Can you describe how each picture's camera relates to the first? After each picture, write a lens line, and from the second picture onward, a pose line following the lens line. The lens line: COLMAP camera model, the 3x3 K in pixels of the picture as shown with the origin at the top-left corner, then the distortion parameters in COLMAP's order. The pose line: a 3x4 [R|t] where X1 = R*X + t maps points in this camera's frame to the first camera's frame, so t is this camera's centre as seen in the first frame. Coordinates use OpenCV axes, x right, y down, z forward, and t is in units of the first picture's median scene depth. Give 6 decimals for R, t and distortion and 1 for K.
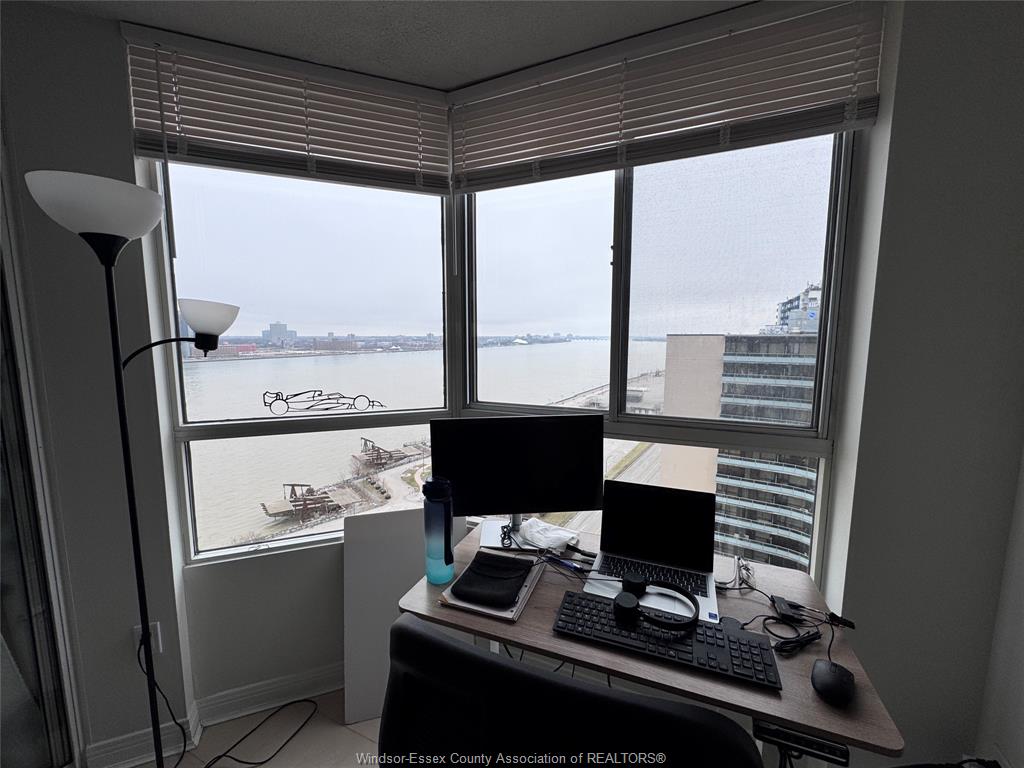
lens RADIAL K [[407.2, 0, 511.0], [0, 407.2, 383.2], [0, 0, 1]] dist [-0.003435, 0.000161]
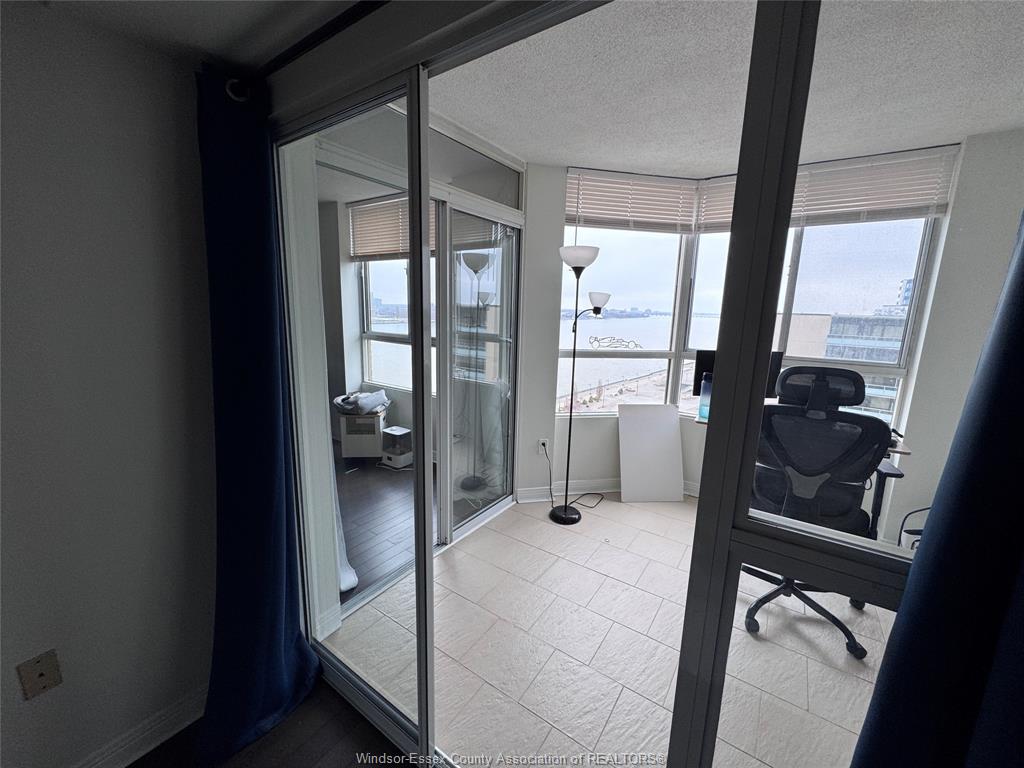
lens RADIAL K [[407.2, 0, 511.6], [0, 407.2, 382.4], [0, 0, 1]] dist [-0.003435, 0.000161]
pose [[0.984065, 0.058083, -0.168053, -0.678580], [-0.047153, 0.996549, 0.068319, 0.136474], [0.171441, -0.059306, 0.983408, -1.120433]]
